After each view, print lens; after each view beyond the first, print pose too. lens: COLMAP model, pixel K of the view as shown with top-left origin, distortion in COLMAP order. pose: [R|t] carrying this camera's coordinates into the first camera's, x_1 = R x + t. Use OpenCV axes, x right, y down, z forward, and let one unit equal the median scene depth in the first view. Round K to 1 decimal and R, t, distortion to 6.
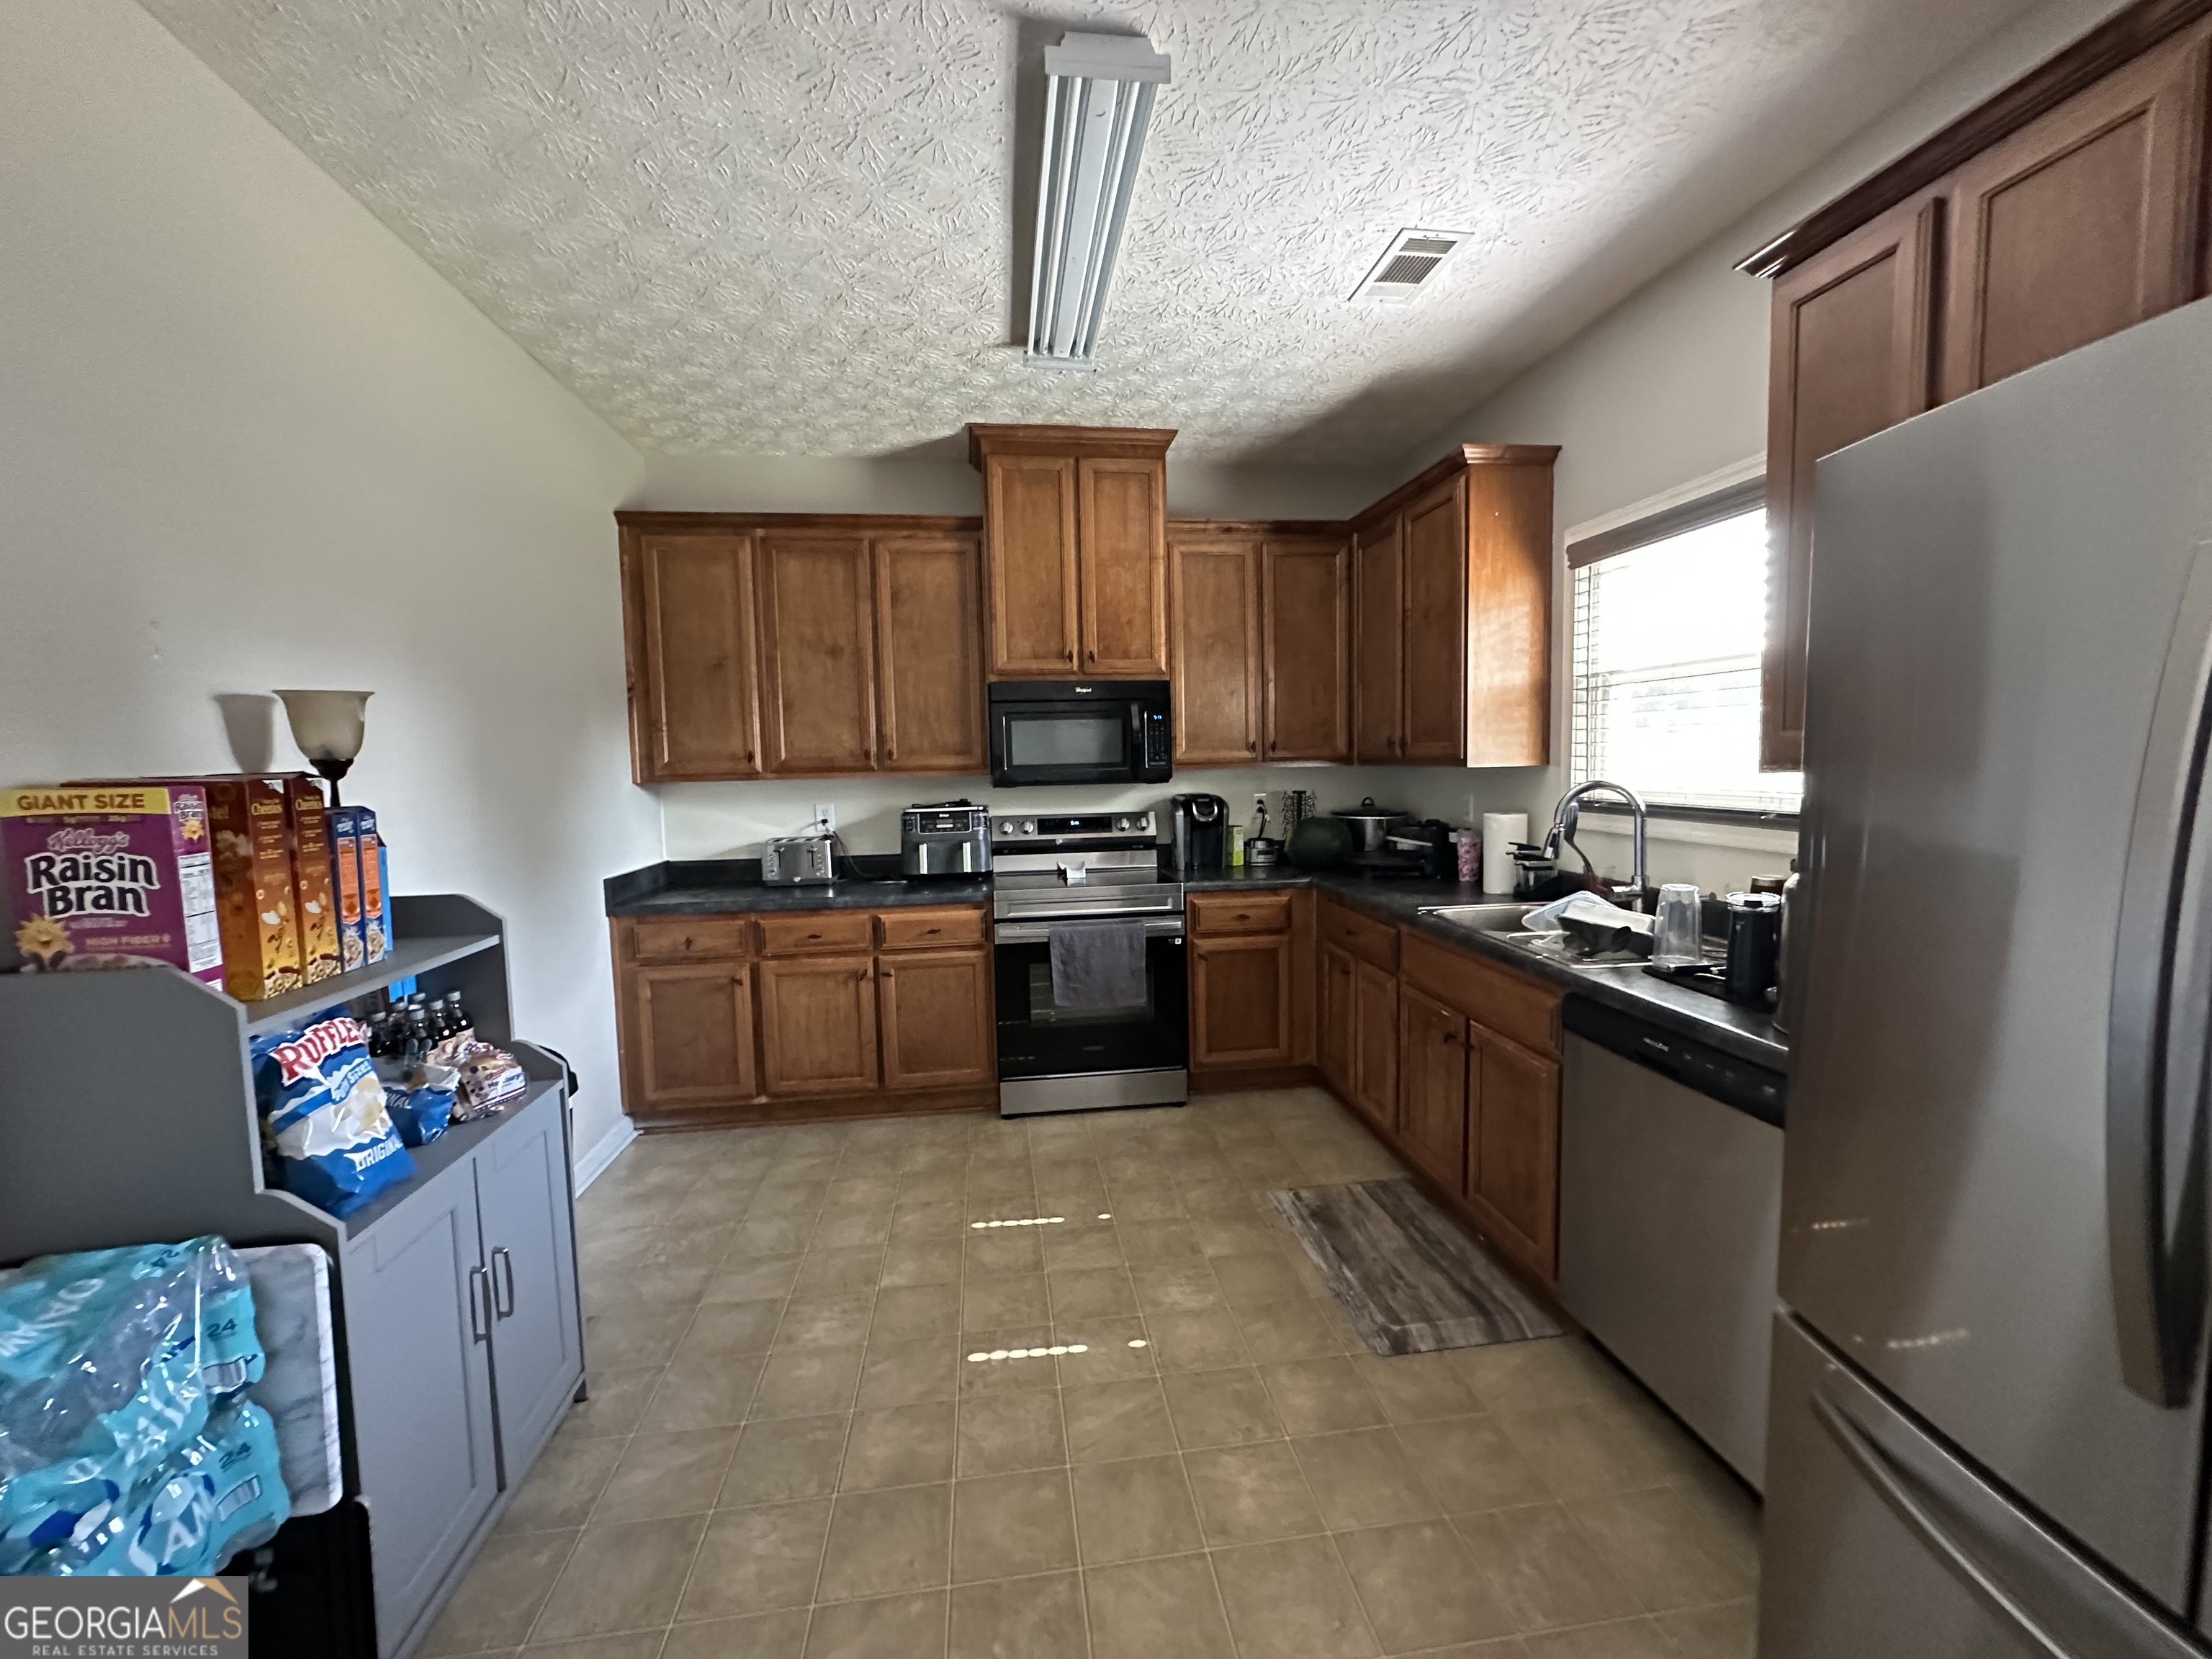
lens RADIAL K [[879.9, 0, 1103.1], [0, 879.9, 830.5], [0, 0, 1]] dist [-0.005599, 0.002027]
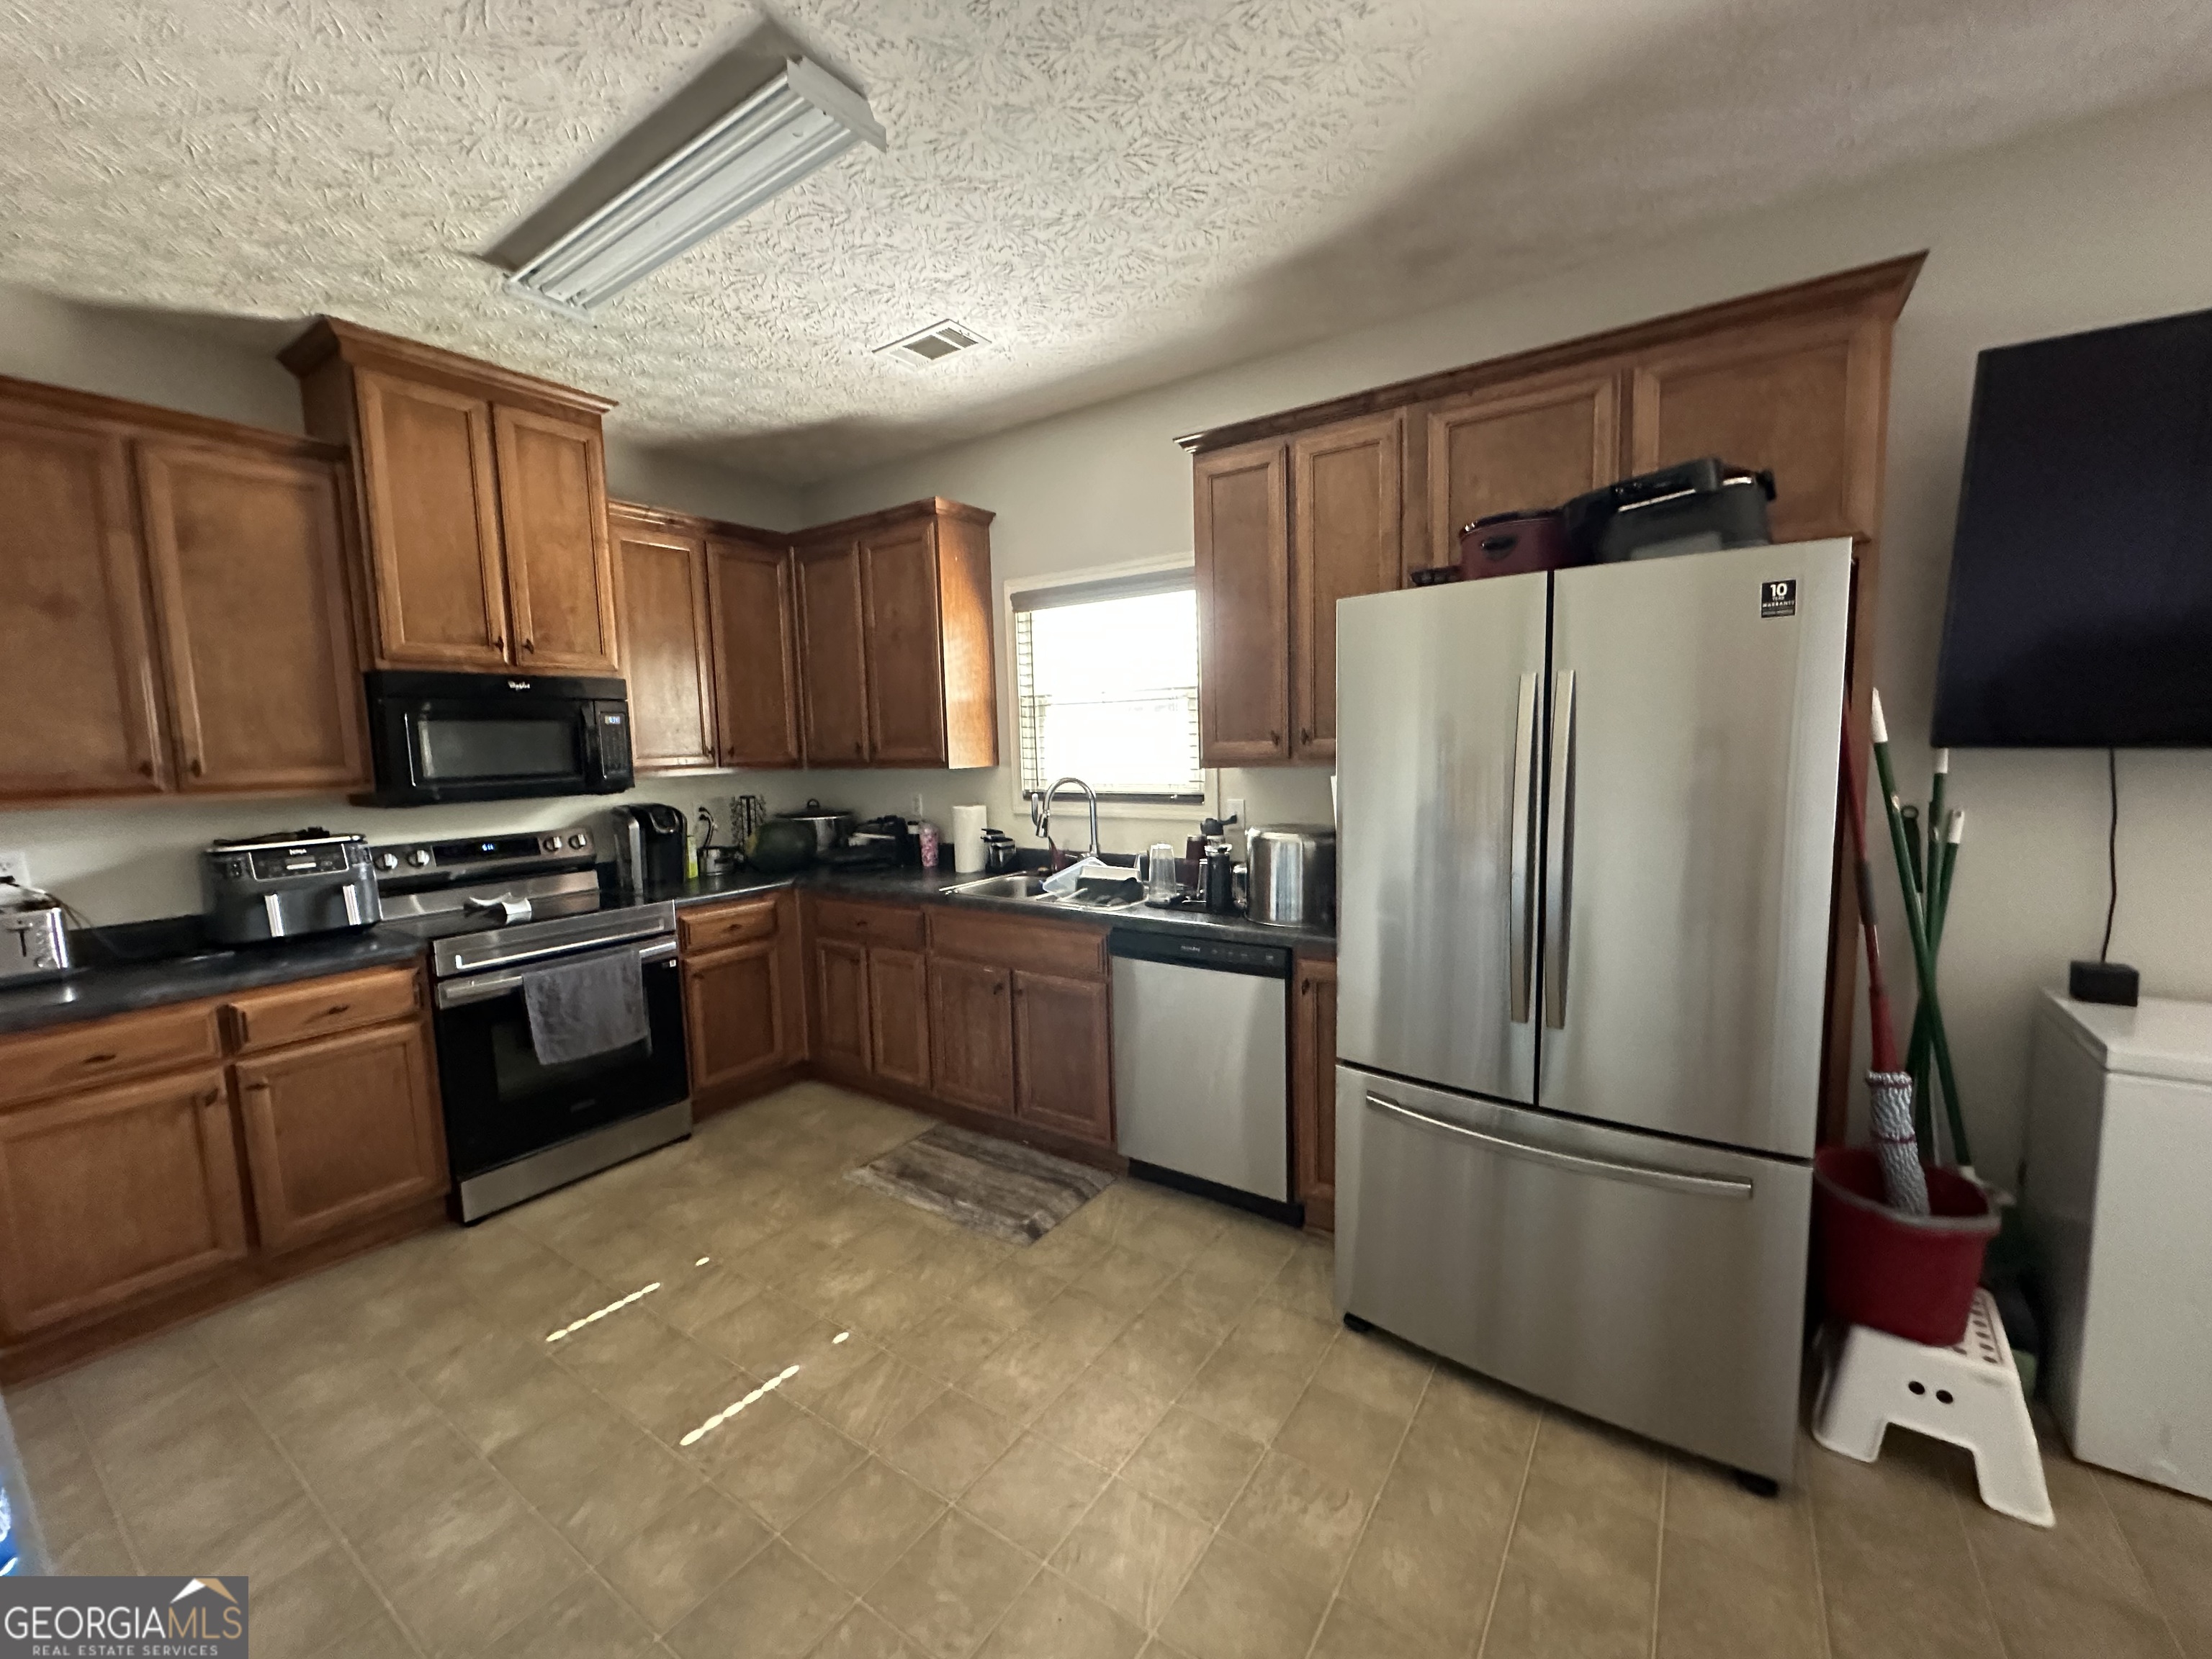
lens RADIAL K [[879.9, 0, 1100.8], [0, 879.9, 831.7], [0, 0, 1]] dist [-0.005599, 0.002027]
pose [[0.671426, -0.073526, 0.737415, -0.292157], [0.073101, 0.996784, 0.032828, -0.009547], [-0.737457, 0.031864, 0.674642, 0.041422]]
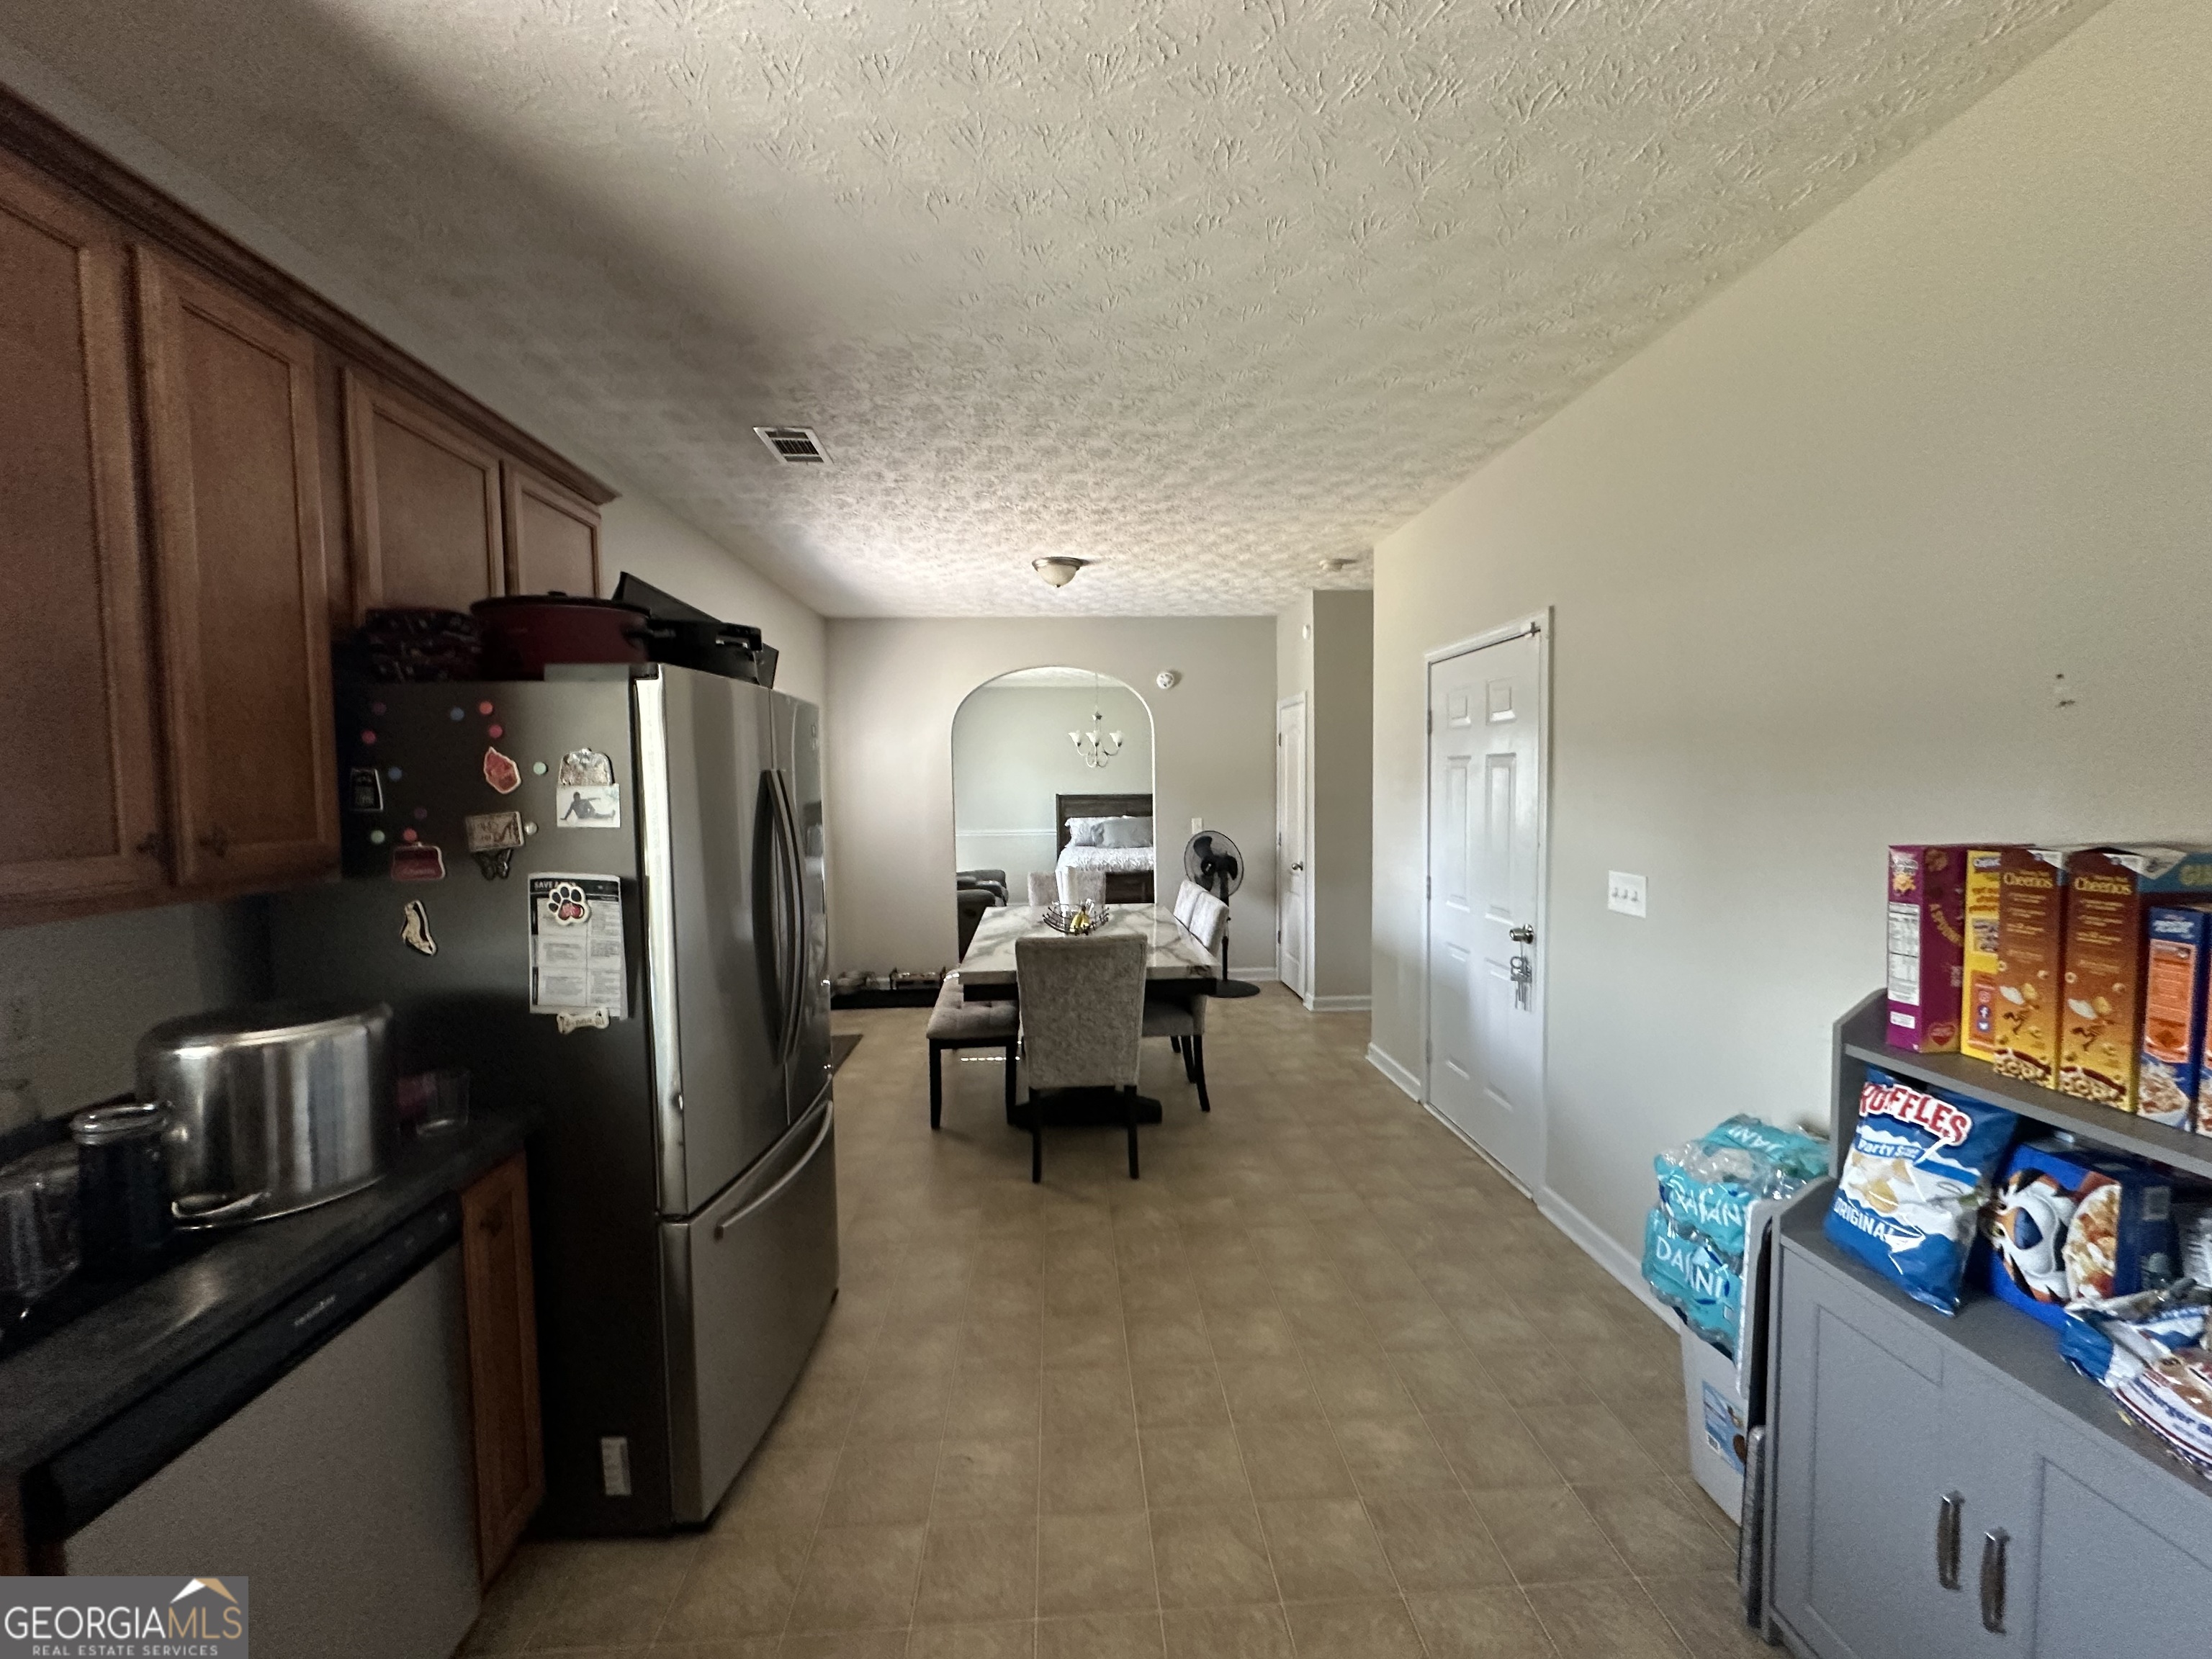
lens RADIAL K [[879.9, 0, 1099.0], [0, 879.9, 834.5], [0, 0, 1]] dist [-0.005599, 0.002027]
pose [[-0.995315, 0.028042, 0.092529, -0.078014], [0.039791, 0.991016, 0.127690, -0.126006], [-0.088117, 0.130773, -0.987489, 1.194063]]
